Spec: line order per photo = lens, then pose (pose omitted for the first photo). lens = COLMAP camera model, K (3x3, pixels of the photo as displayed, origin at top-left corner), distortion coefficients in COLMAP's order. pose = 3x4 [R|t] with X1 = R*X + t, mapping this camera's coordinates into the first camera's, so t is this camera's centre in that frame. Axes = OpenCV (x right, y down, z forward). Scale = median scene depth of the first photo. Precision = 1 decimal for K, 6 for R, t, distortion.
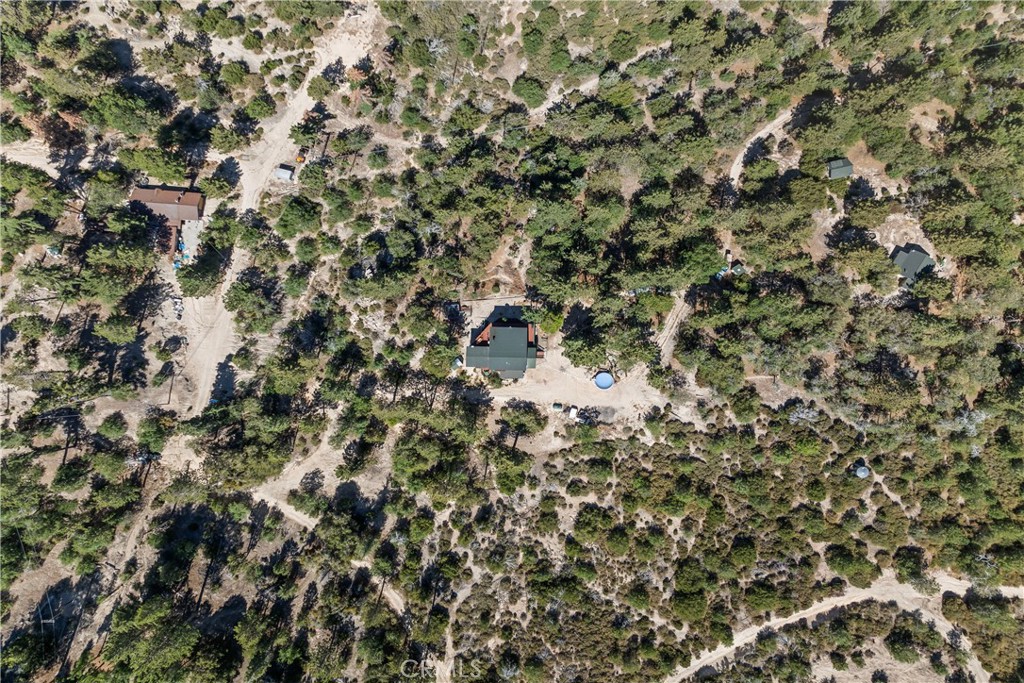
lens RADIAL K [[726.9, 0, 512.0], [0, 726.9, 341.5], [0, 0, 1]] dist [-0.001179, -0.000401]
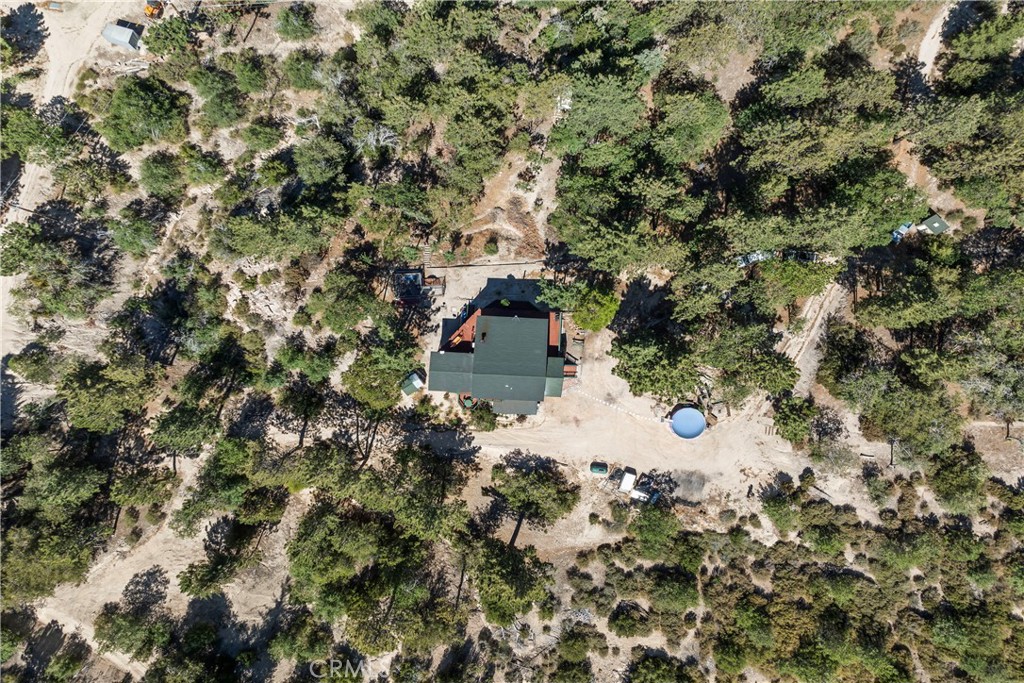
lens RADIAL K [[706.4, 0, 562.2], [0, 706.4, 290.2], [0, 0, 1]] dist [0.000046, -0.000069]
pose [[0.997080, 0.032671, 0.069015, -0.004391], [-0.026953, 0.996249, -0.082226, 0.001899], [-0.071443, 0.080126, 0.994221, 0.463662]]
